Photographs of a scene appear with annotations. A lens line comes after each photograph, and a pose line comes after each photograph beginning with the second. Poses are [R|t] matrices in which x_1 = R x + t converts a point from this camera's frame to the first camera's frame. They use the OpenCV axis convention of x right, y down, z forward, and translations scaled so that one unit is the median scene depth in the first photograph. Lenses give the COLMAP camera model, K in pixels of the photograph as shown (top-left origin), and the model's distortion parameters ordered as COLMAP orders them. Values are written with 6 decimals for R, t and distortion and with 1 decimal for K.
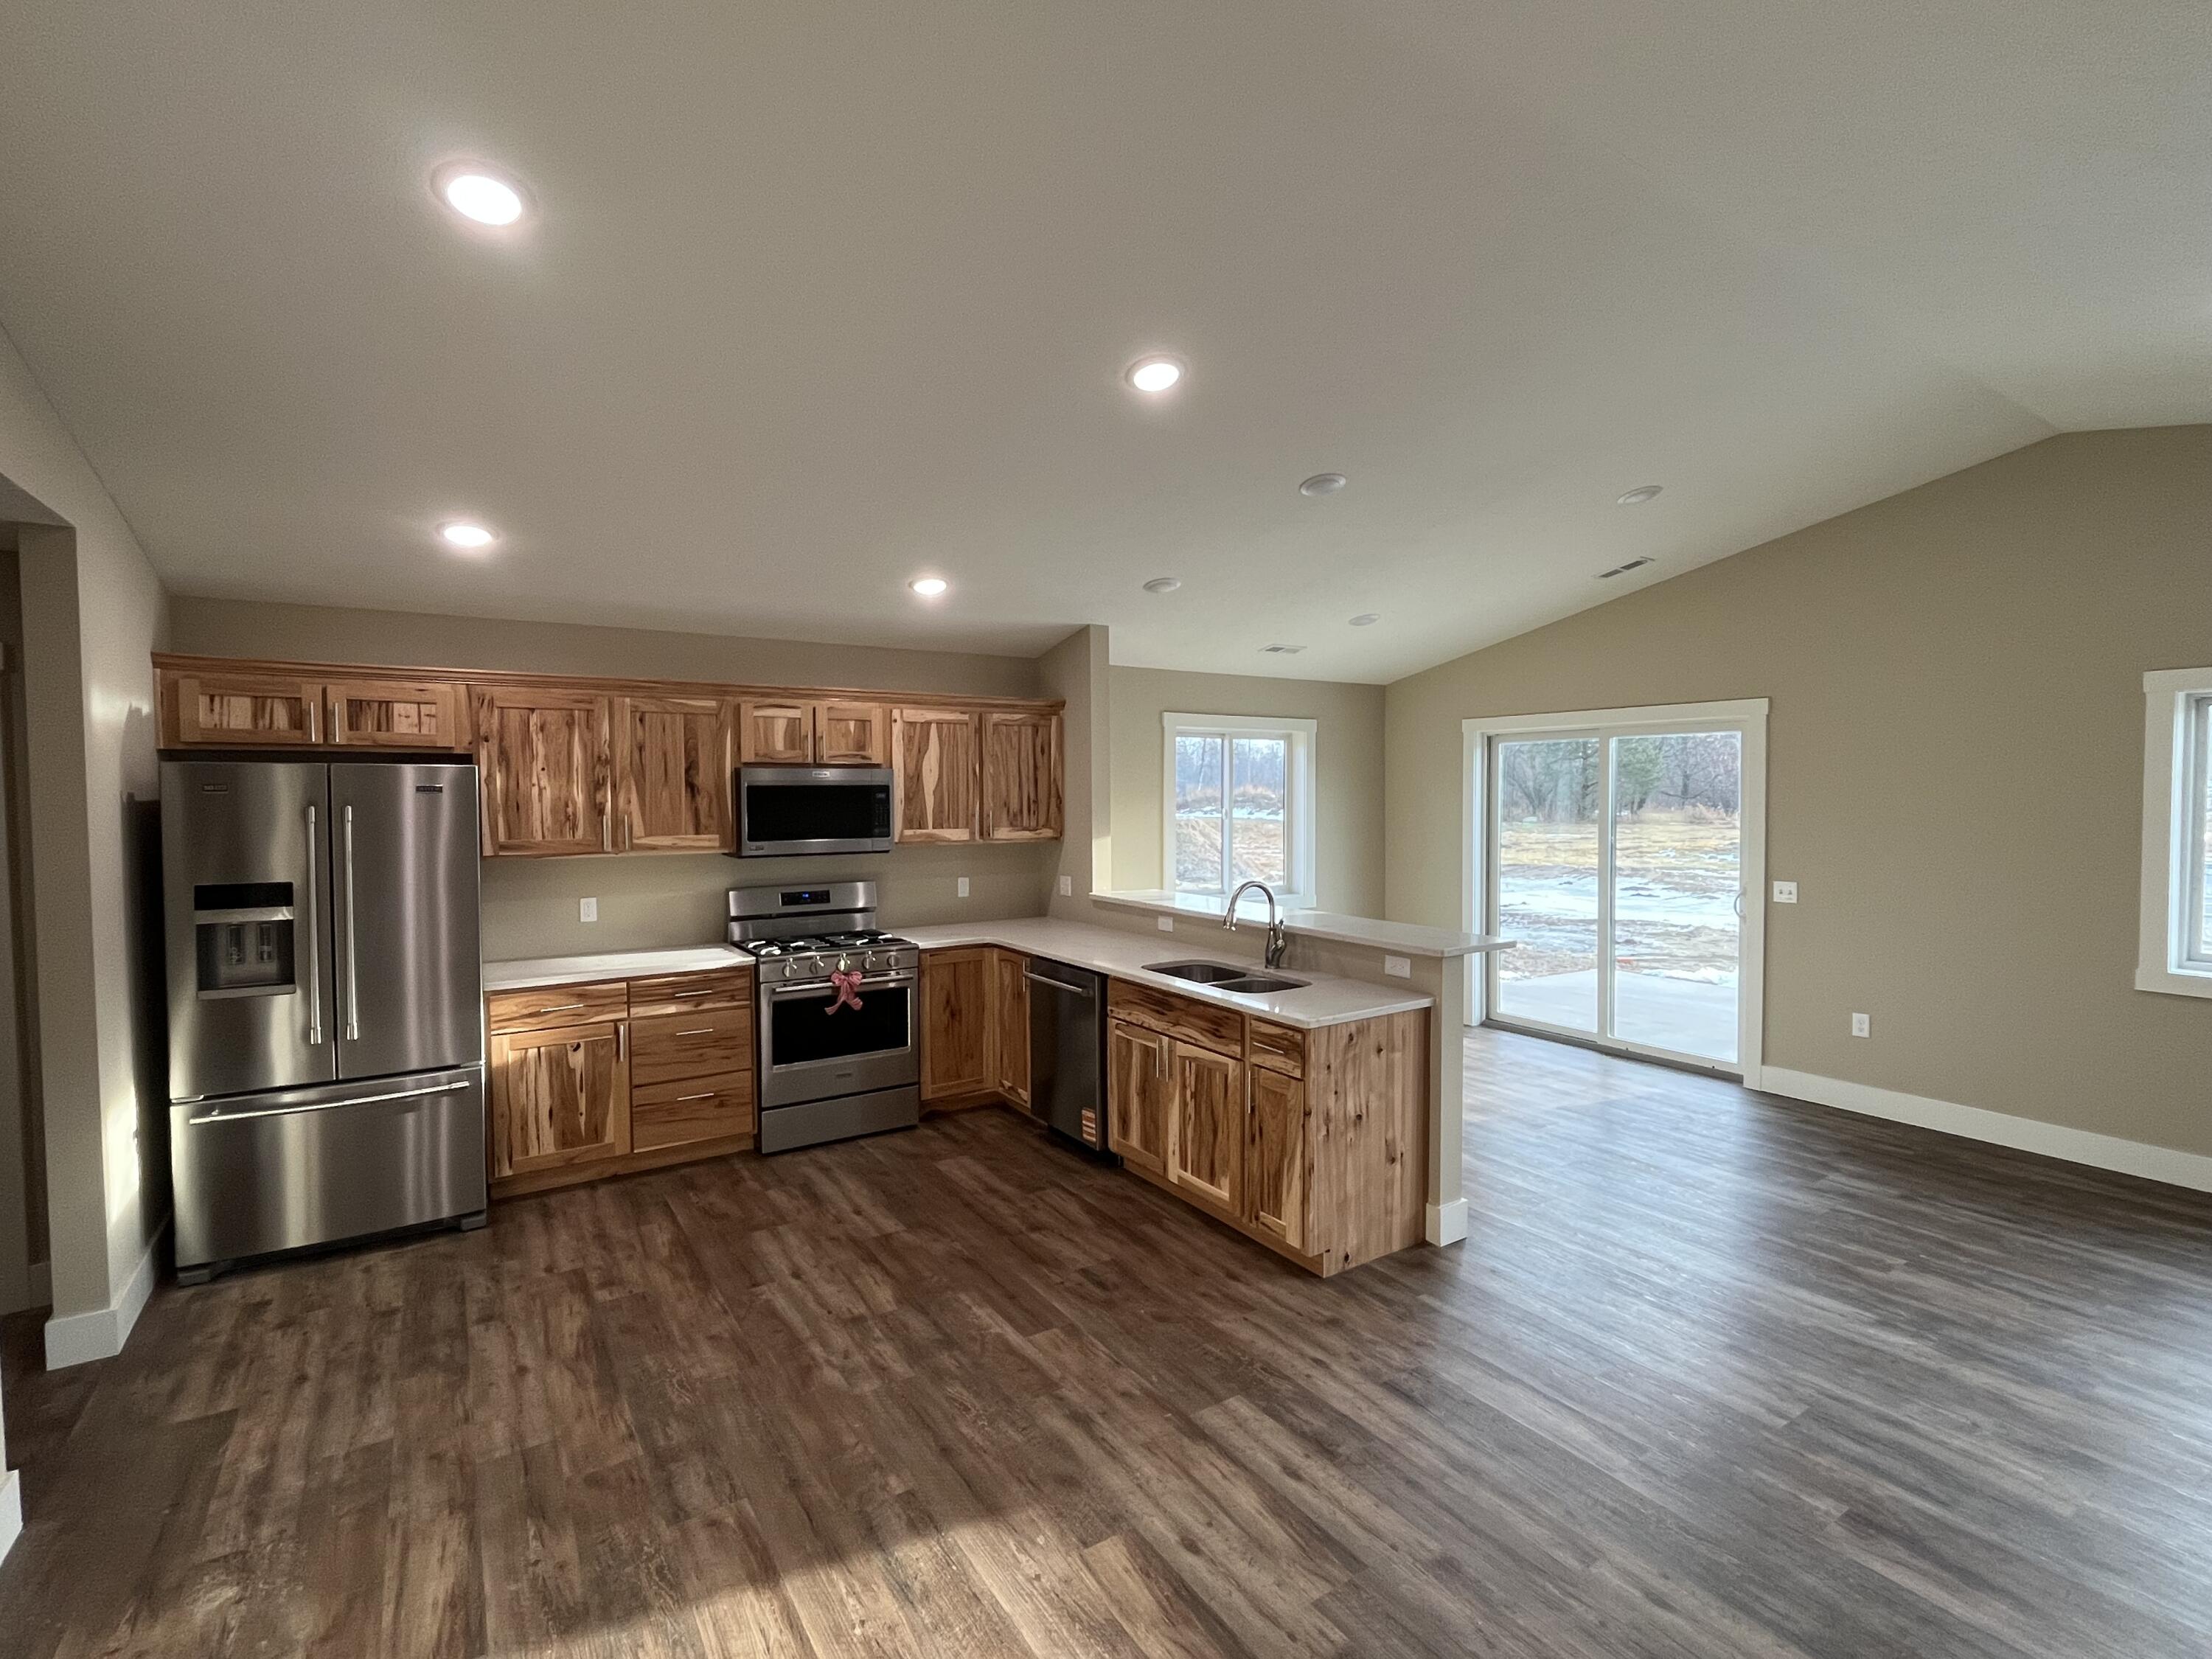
lens RADIAL K [[1026.7, 0, 1105.1], [0, 1026.7, 824.8], [0, 0, 1]] dist [-0.002610, -0.000651]
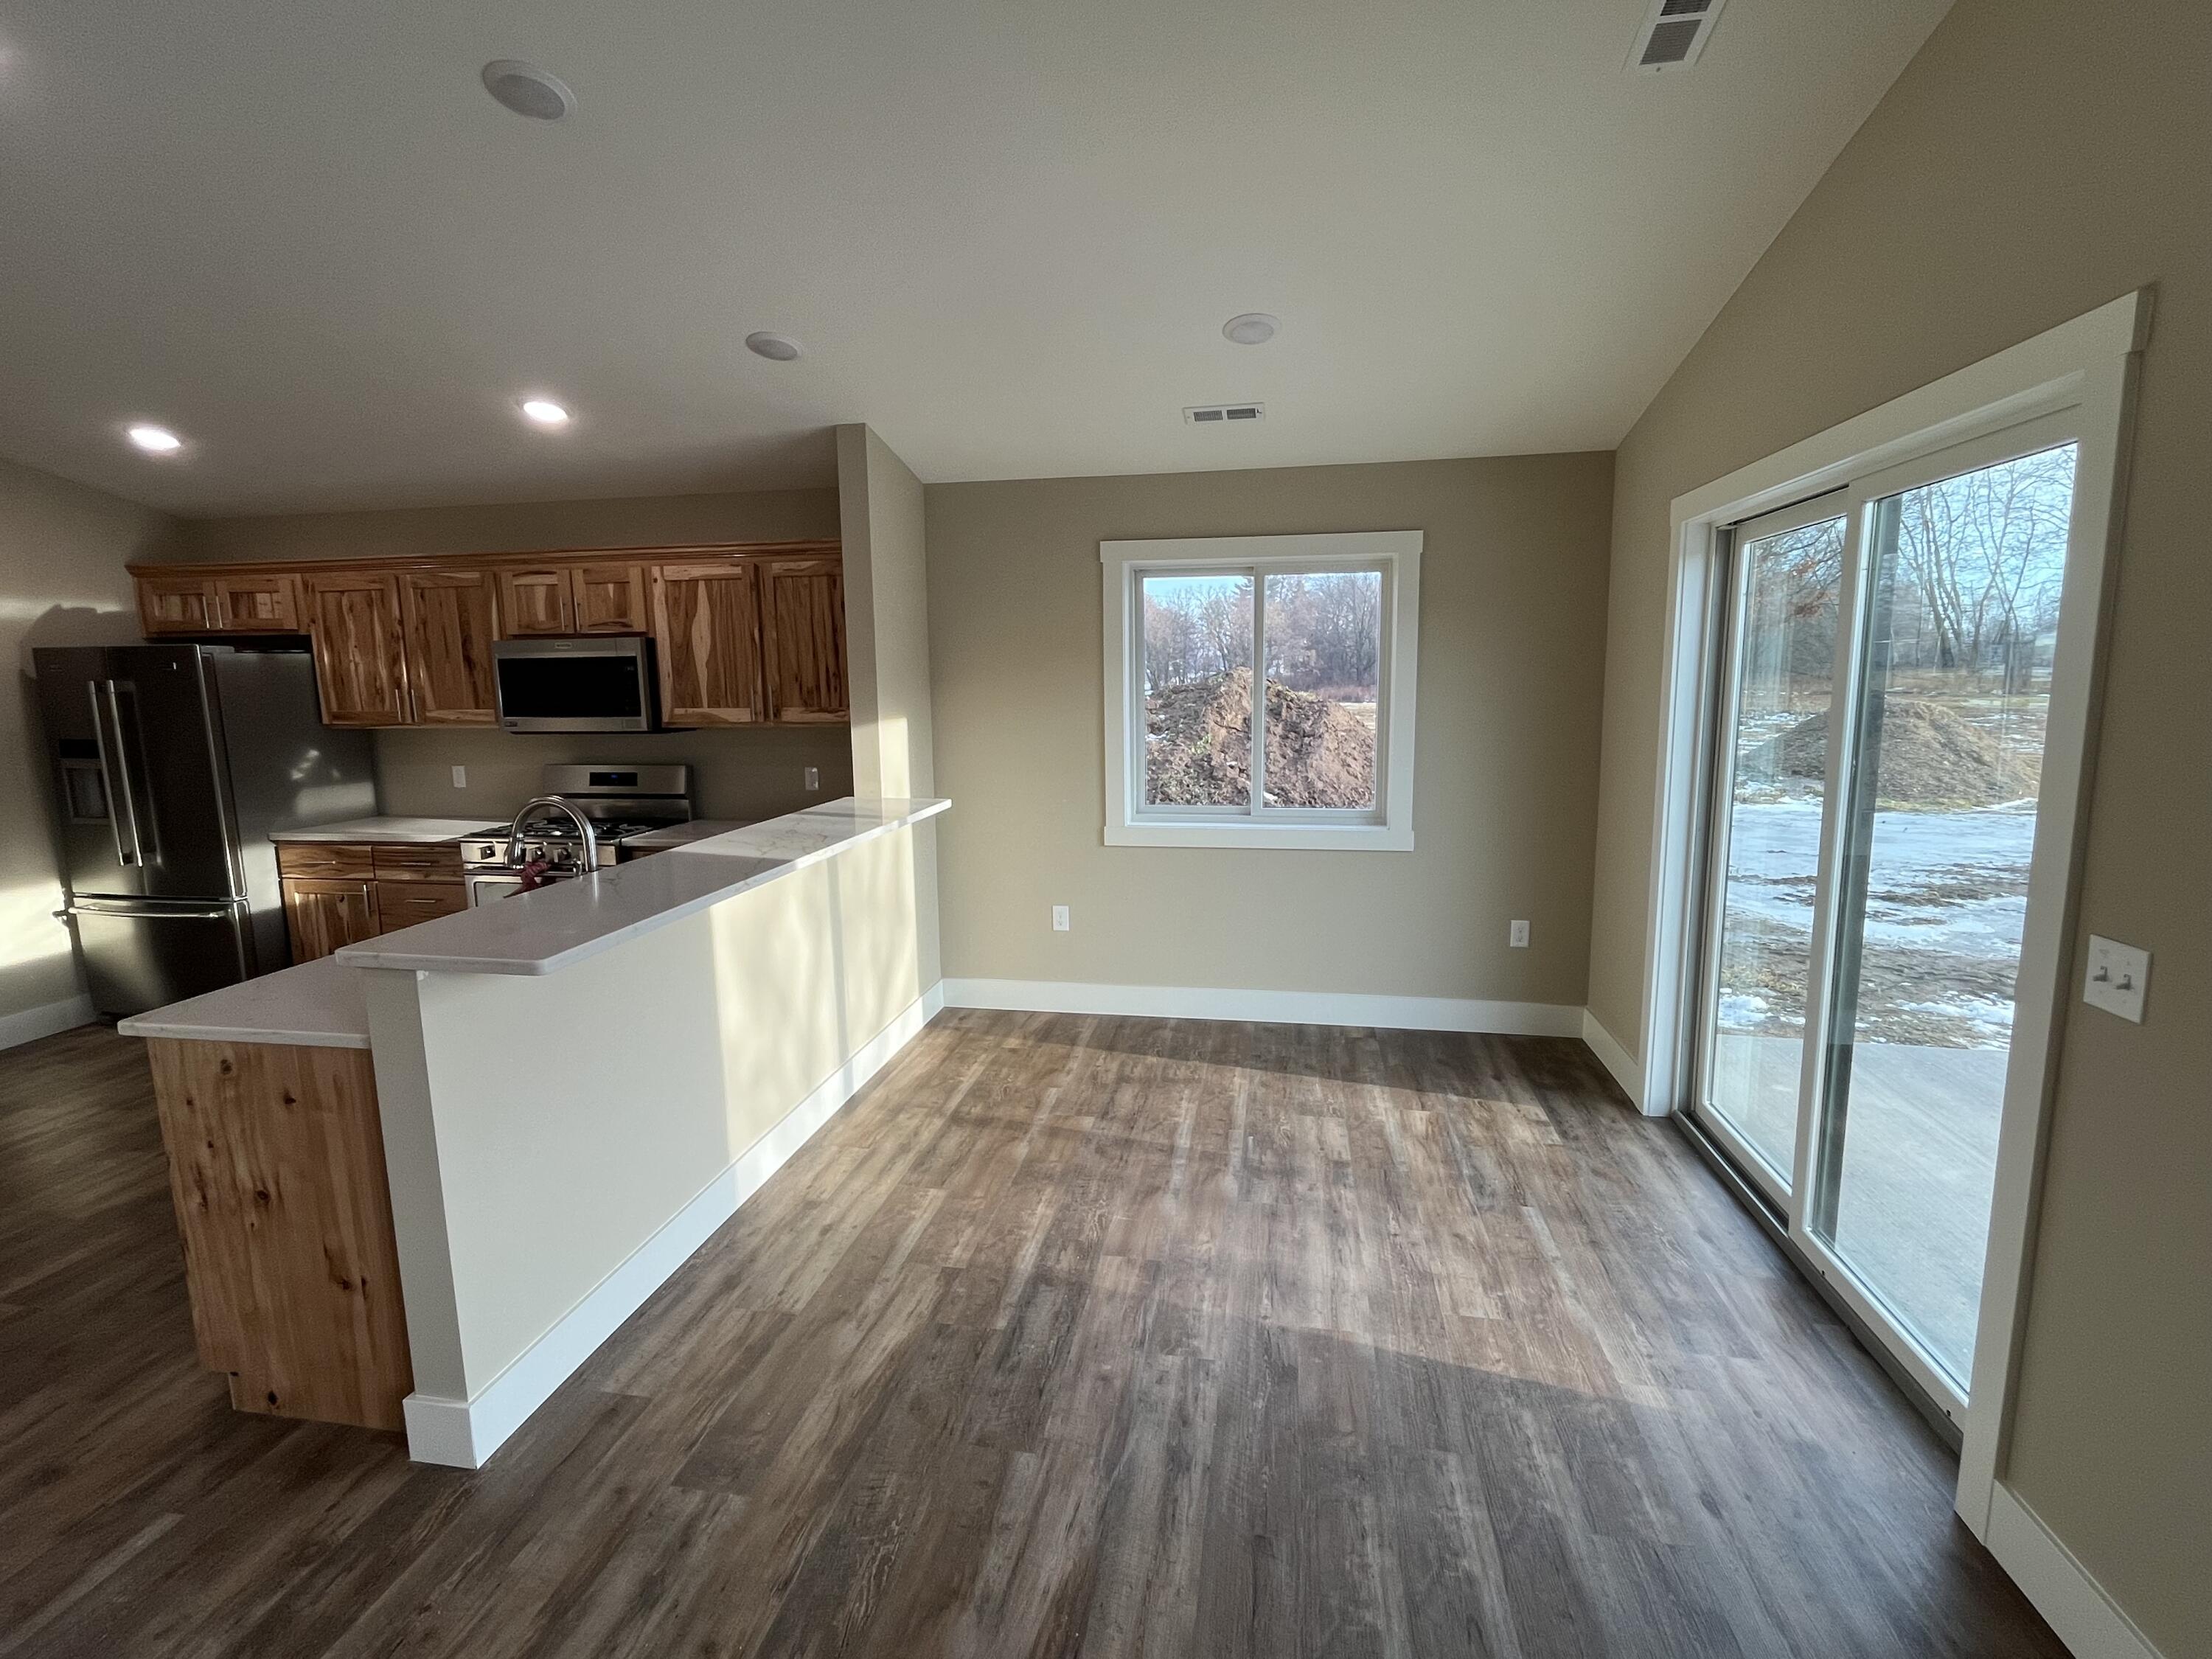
lens RADIAL K [[1026.7, 0, 1105.5], [0, 1026.7, 825.8], [0, 0, 1]] dist [-0.002610, -0.000651]
pose [[0.726523, 0.095870, -0.680422, 0.840879], [-0.013682, 0.992041, 0.125168, -0.012598], [0.687006, -0.081628, 0.722052, 0.774537]]
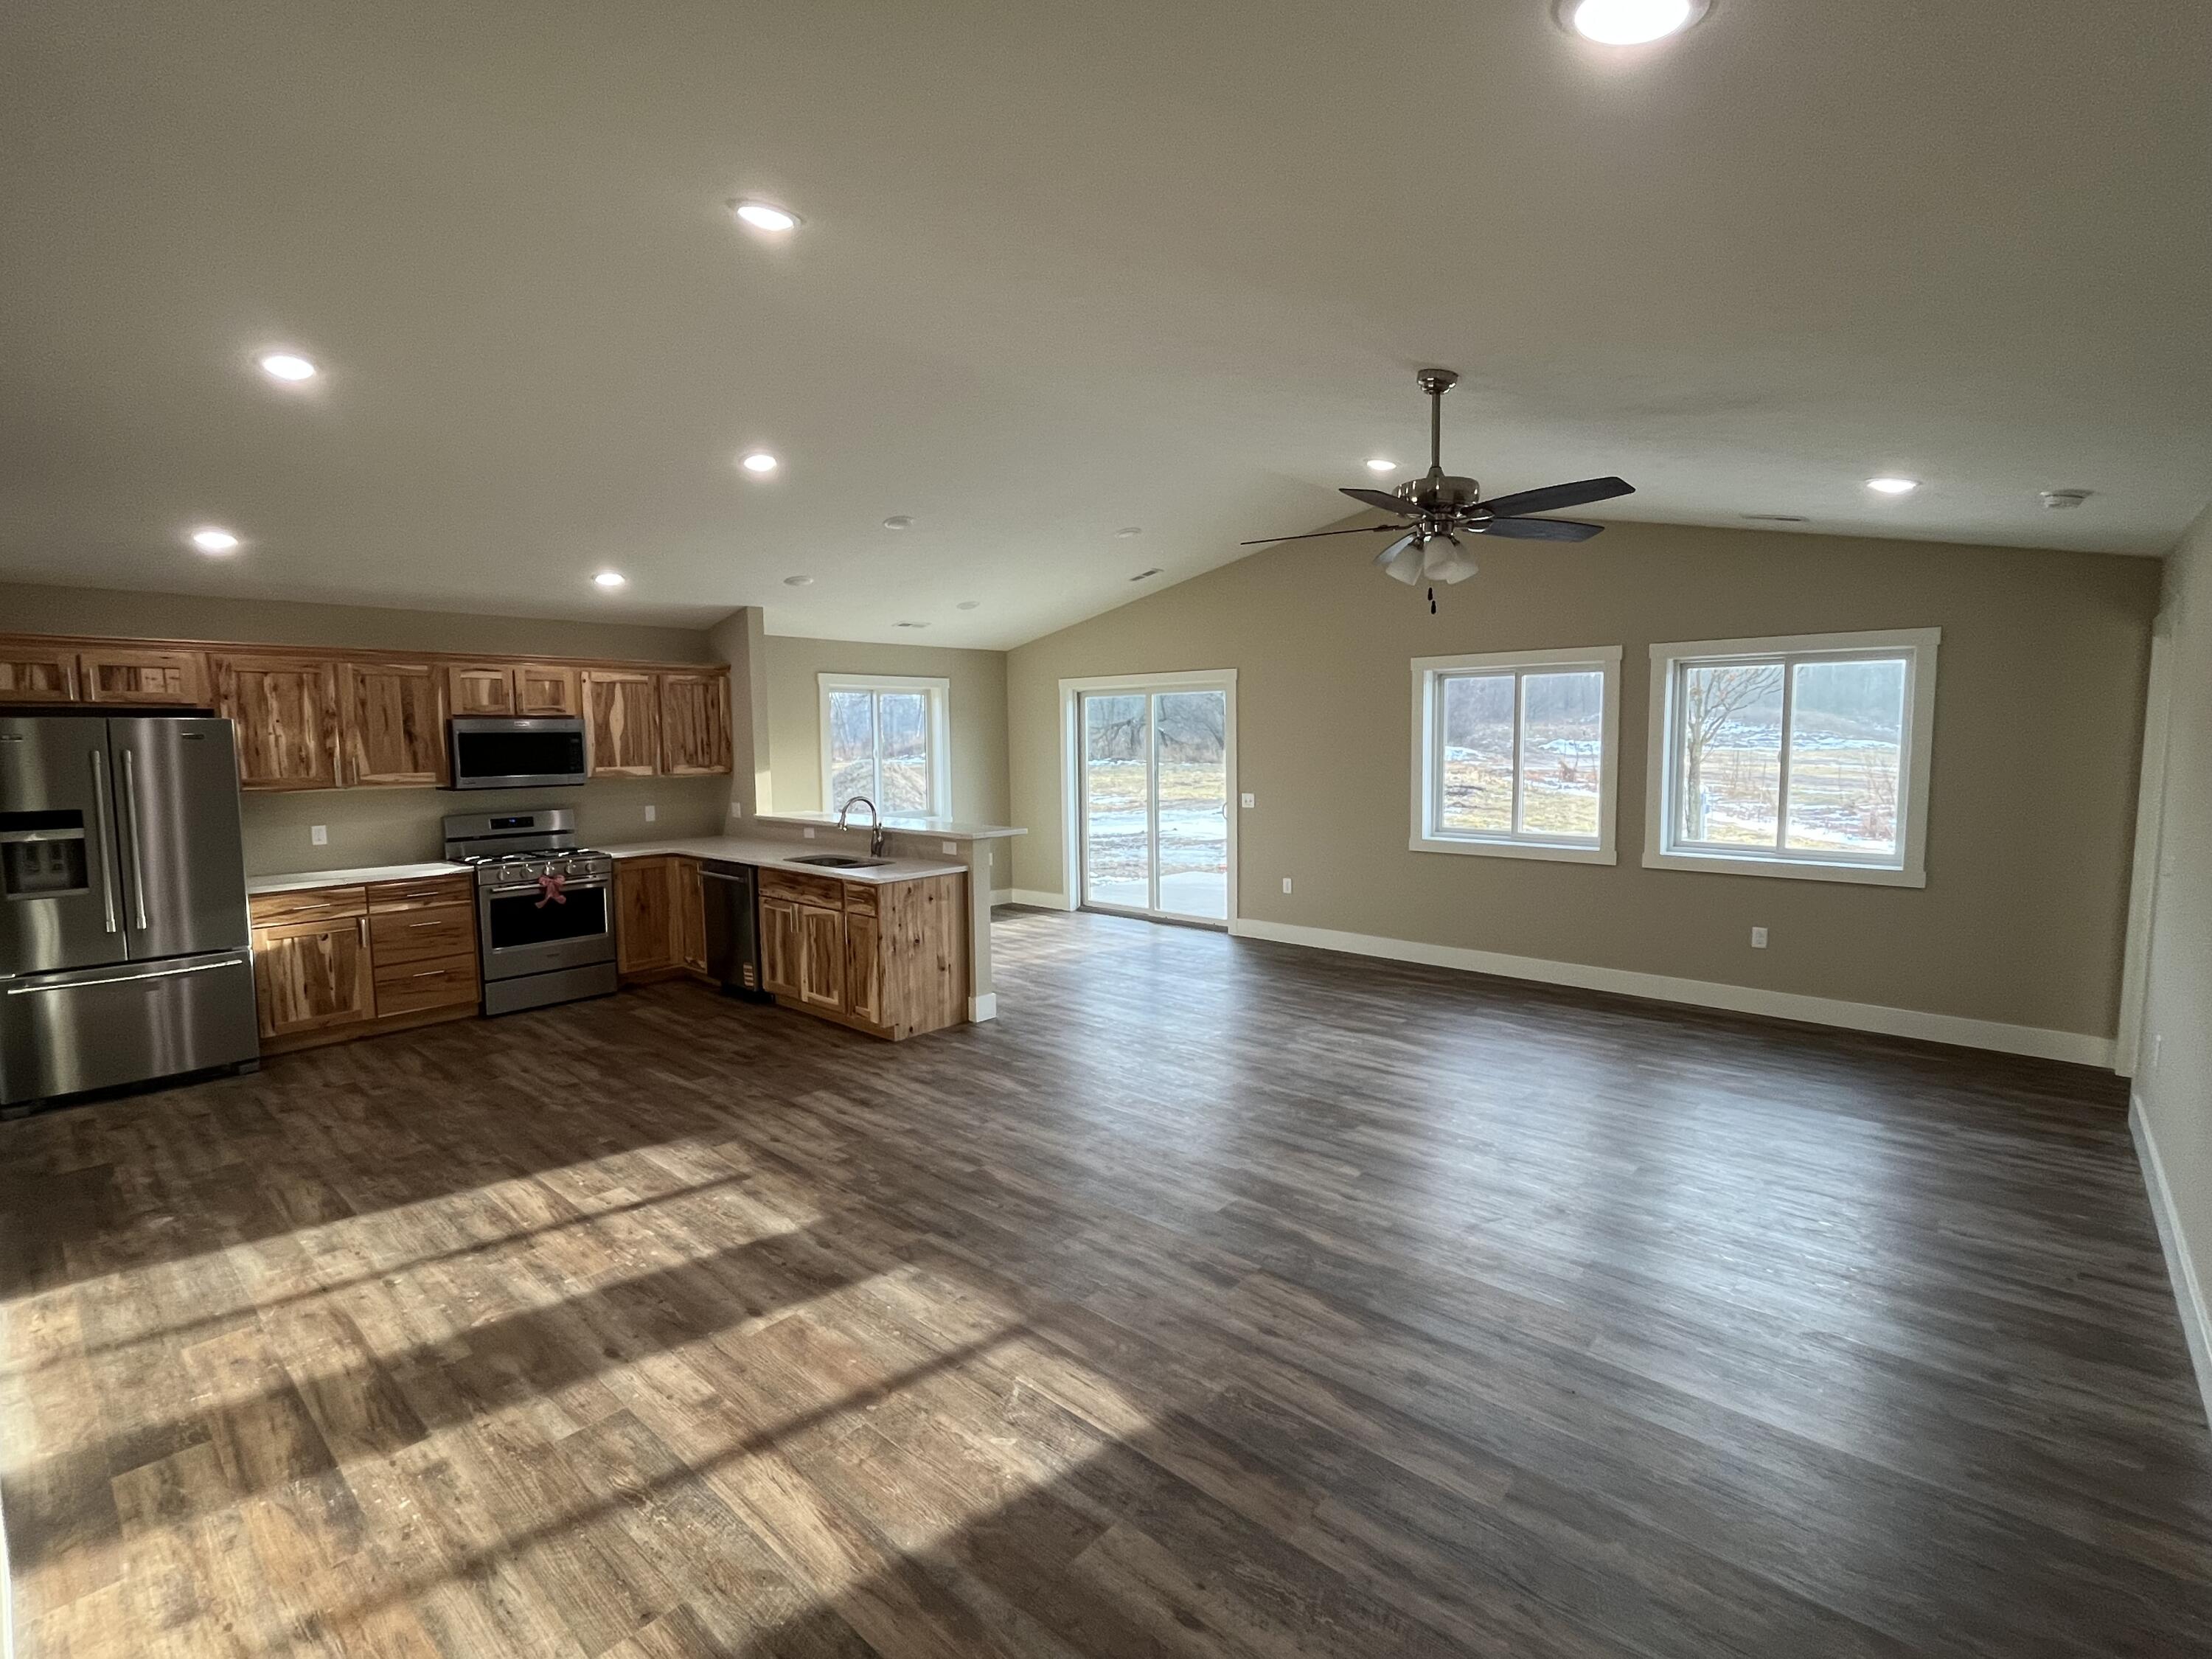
lens RADIAL K [[1026.7, 0, 1104.7], [0, 1026.7, 824.1], [0, 0, 1]] dist [-0.002610, -0.000651]
pose [[0.966153, -0.029657, 0.256261, 0.106687], [0.016475, 0.998435, 0.053438, 0.021965], [-0.257445, -0.047407, 0.965129, -0.491130]]
